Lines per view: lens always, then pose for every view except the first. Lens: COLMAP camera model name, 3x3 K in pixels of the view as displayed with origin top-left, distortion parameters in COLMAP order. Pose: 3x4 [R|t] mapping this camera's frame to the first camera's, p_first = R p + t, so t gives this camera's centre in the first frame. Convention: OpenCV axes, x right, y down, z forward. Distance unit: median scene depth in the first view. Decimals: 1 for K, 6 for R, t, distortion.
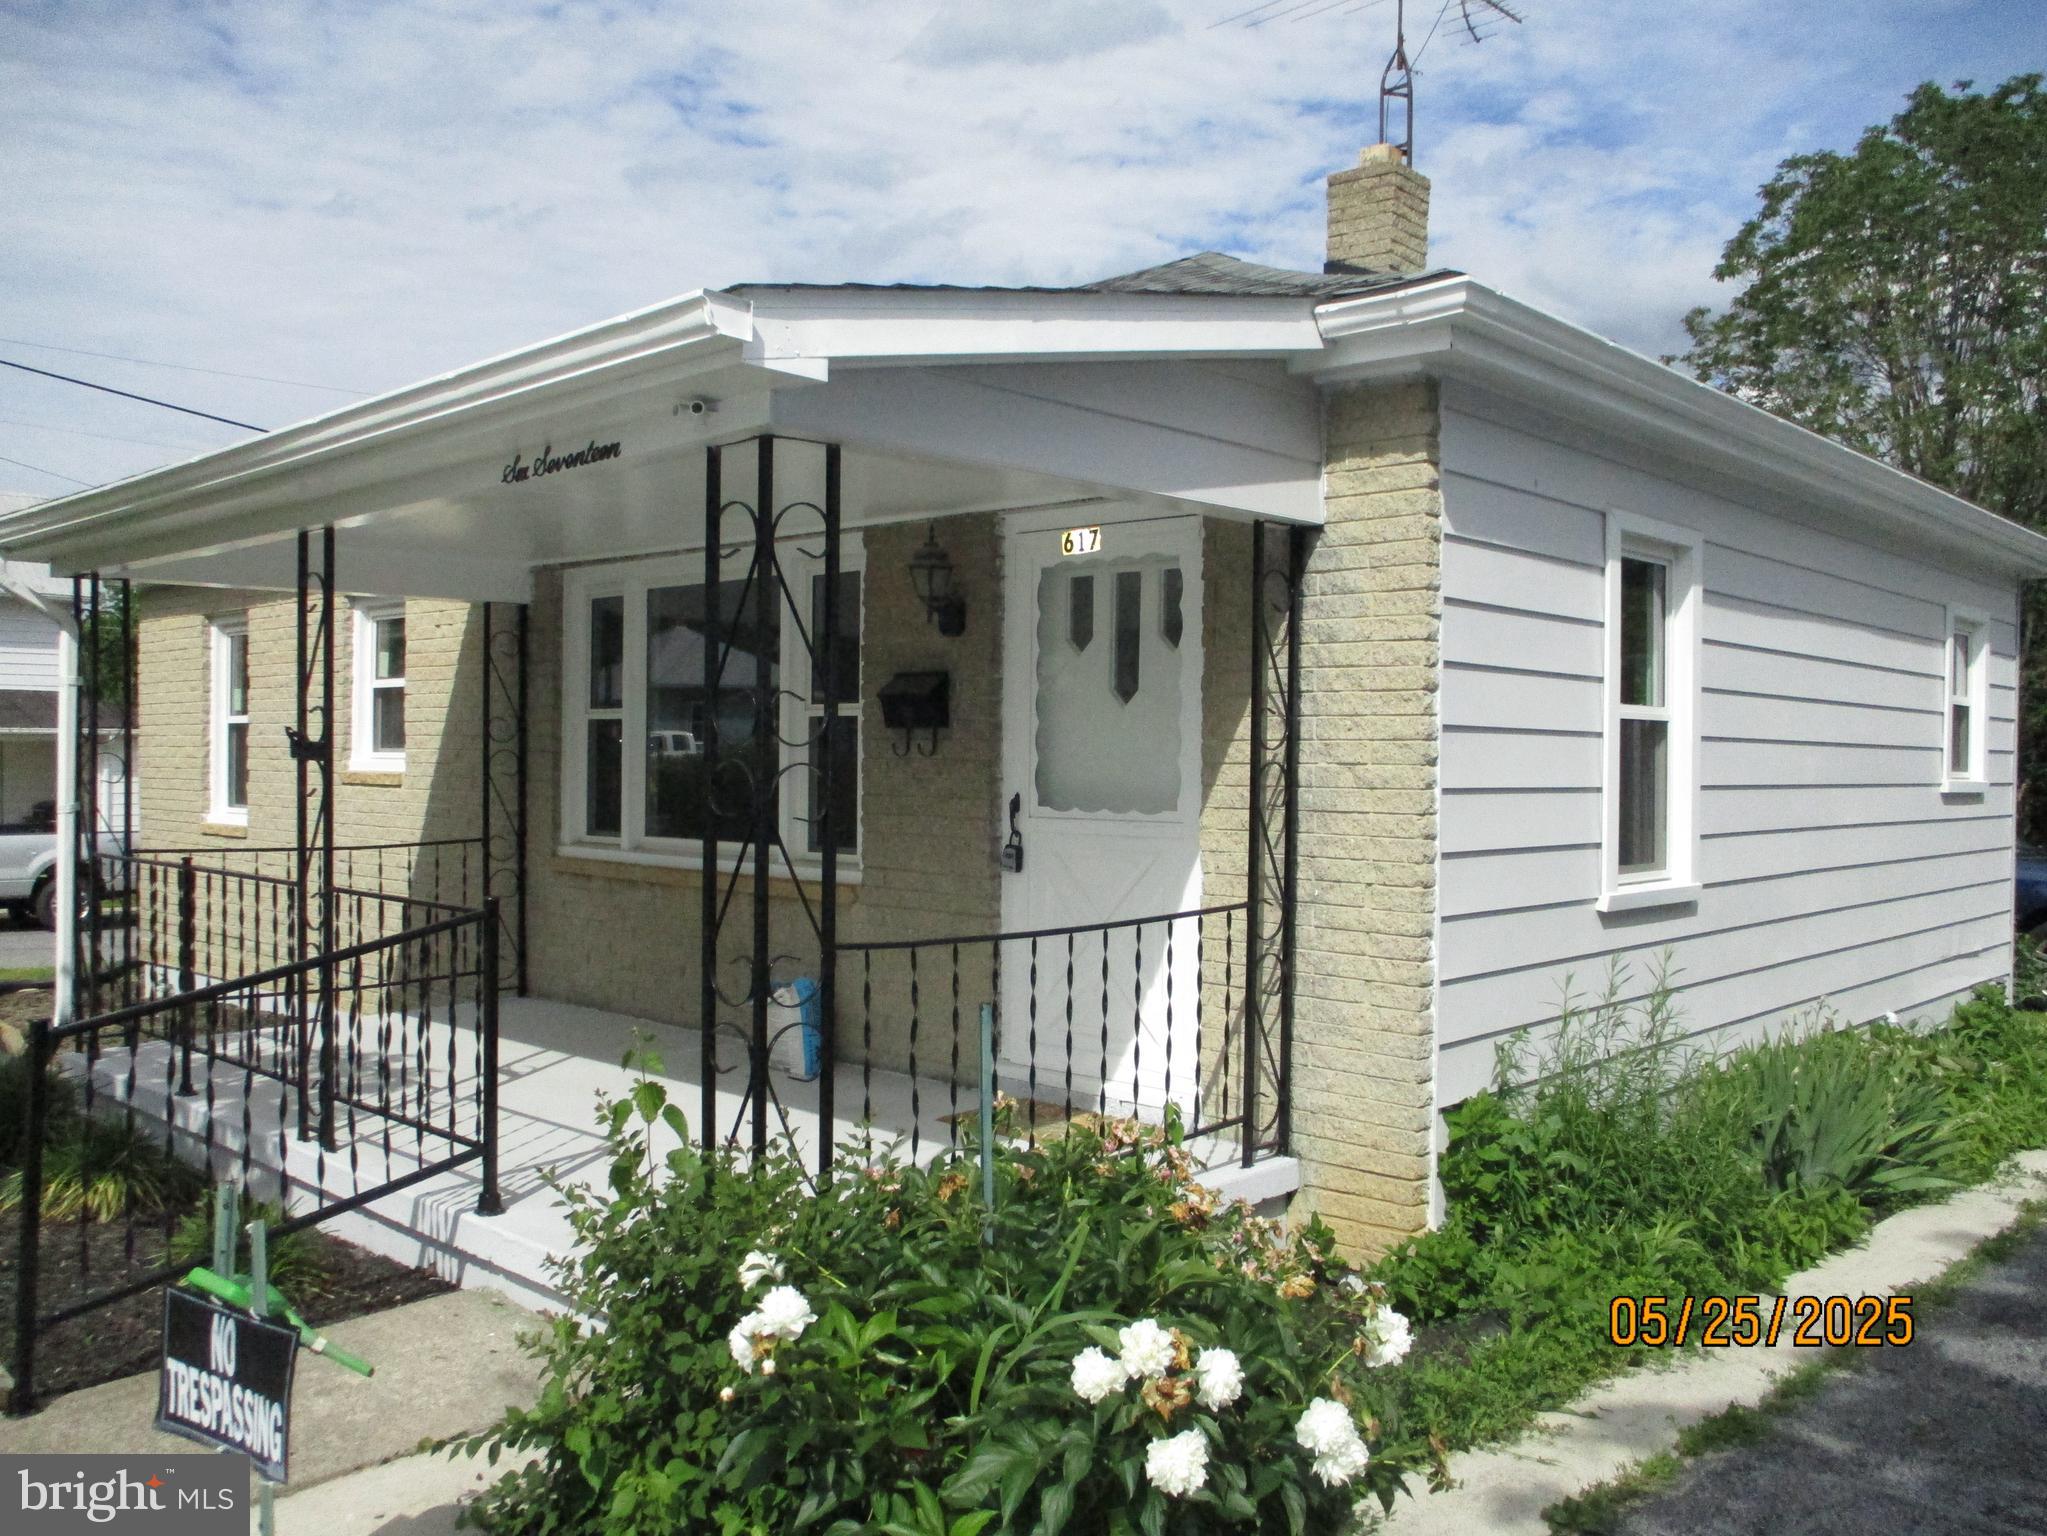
lens RADIAL K [[1669.8, 0, 1020.8], [0, 1669.8, 764.6], [0, 0, 1]] dist [-0.011729, -0.010890]
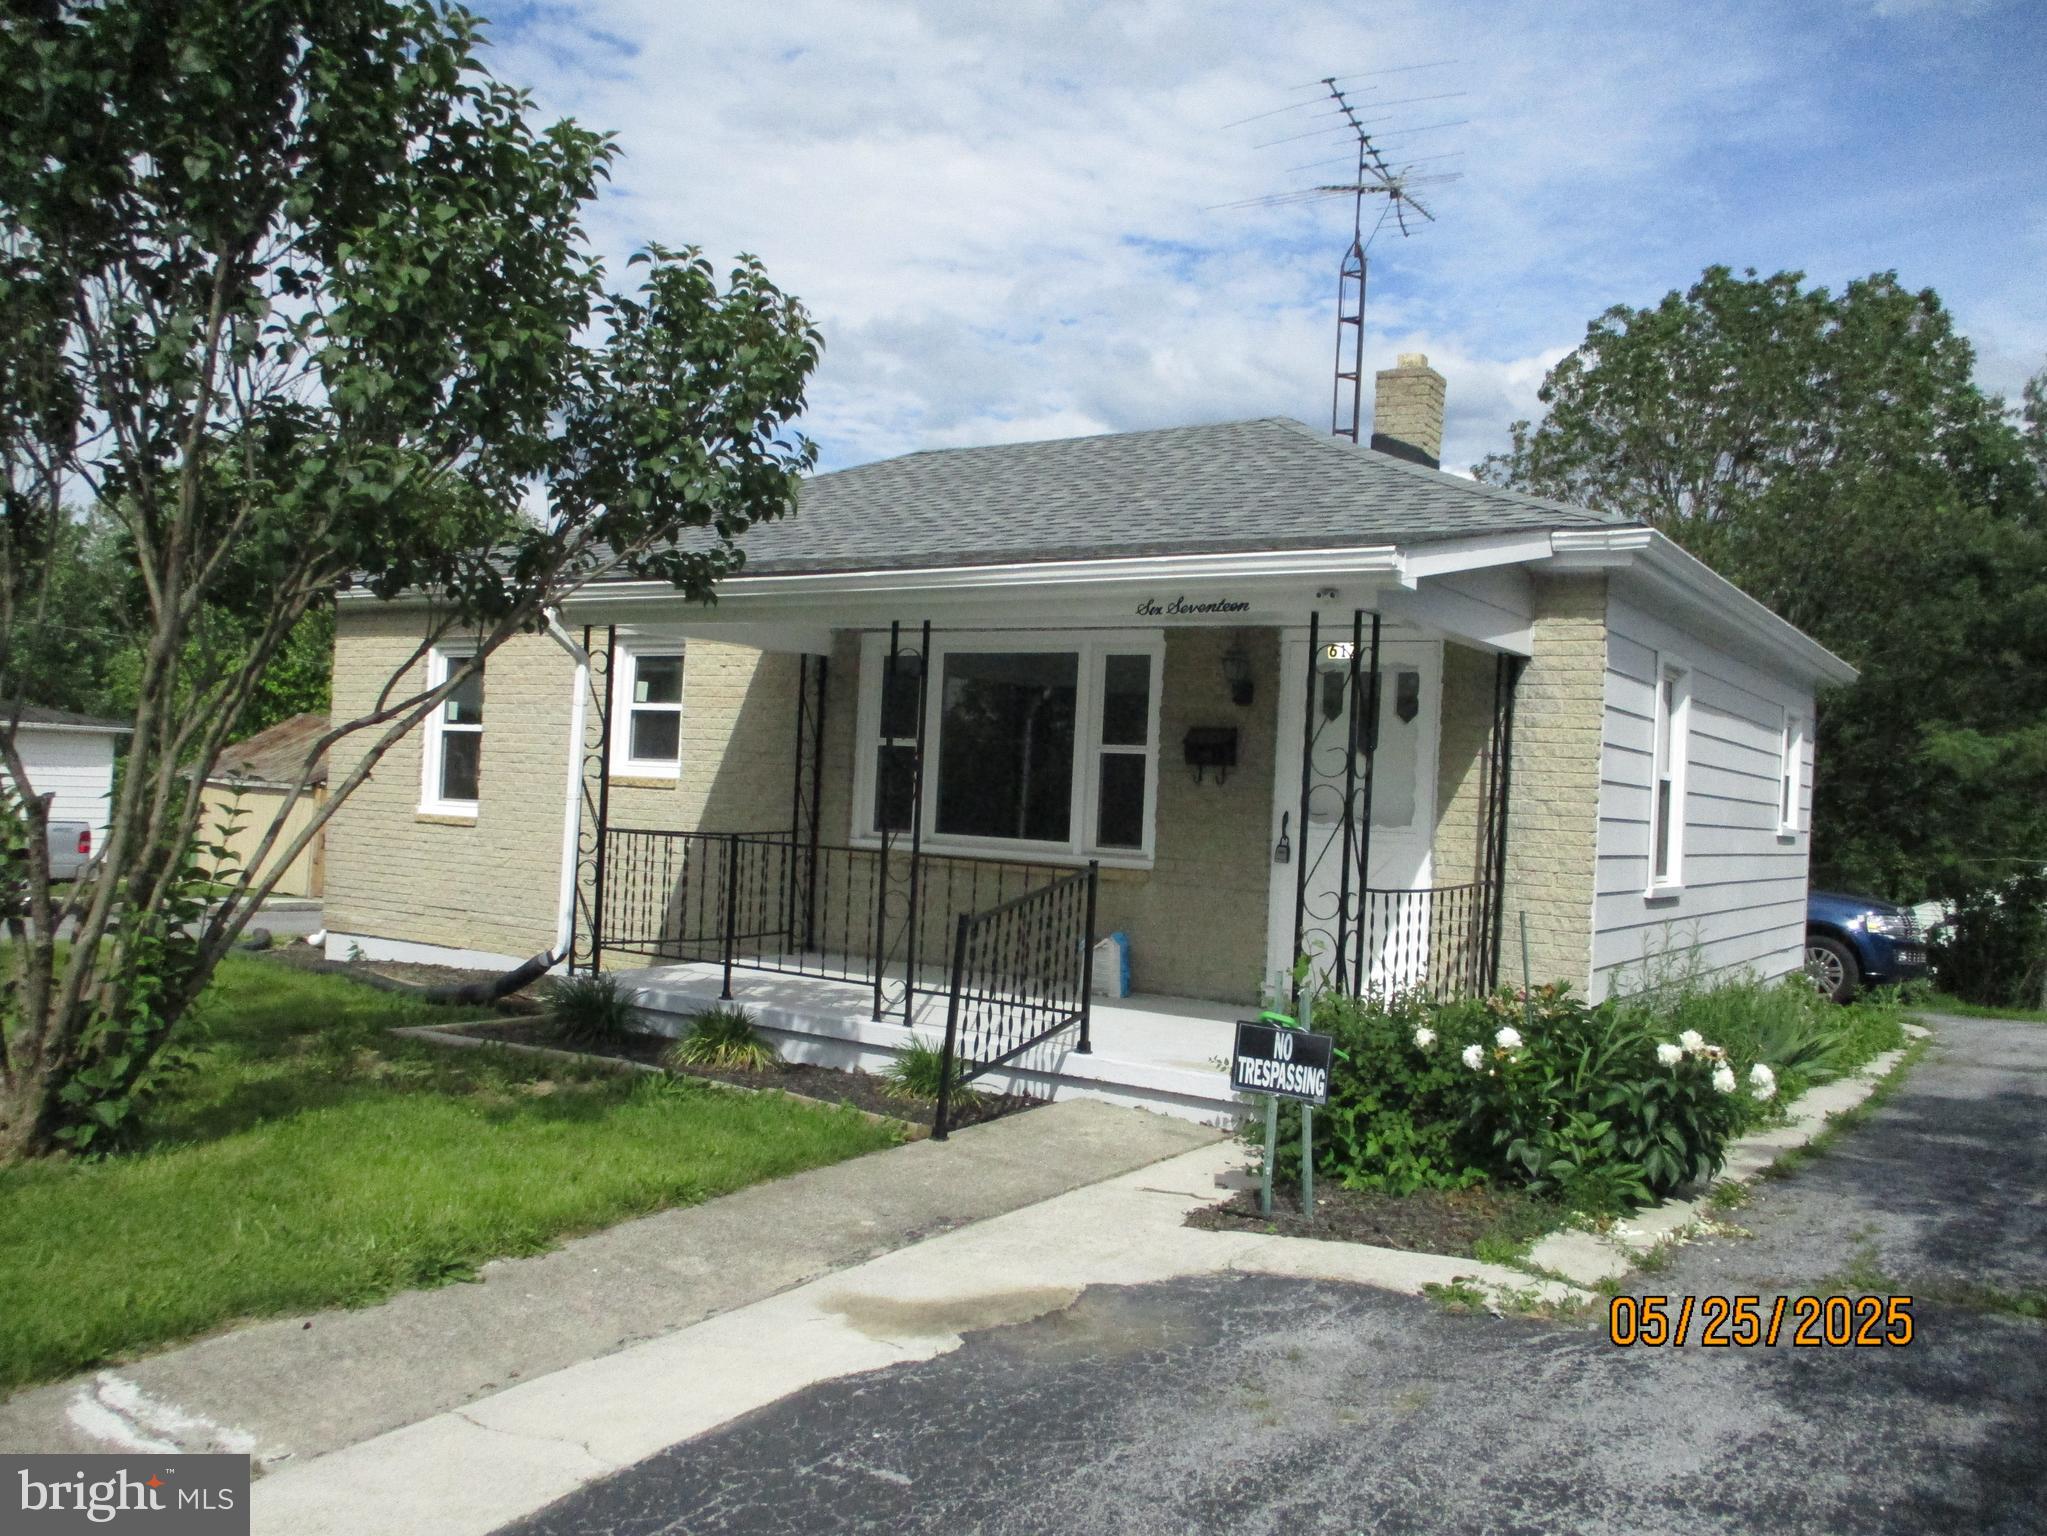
lens RADIAL K [[1669.8, 0, 1025.3], [0, 1669.8, 777.4], [0, 0, 1]] dist [-0.011729, -0.010890]
pose [[0.983393, 0.041693, 0.176632, -0.585476], [-0.039915, 0.999110, -0.013612, 0.019123], [-0.177042, 0.006335, 0.984183, -0.530175]]
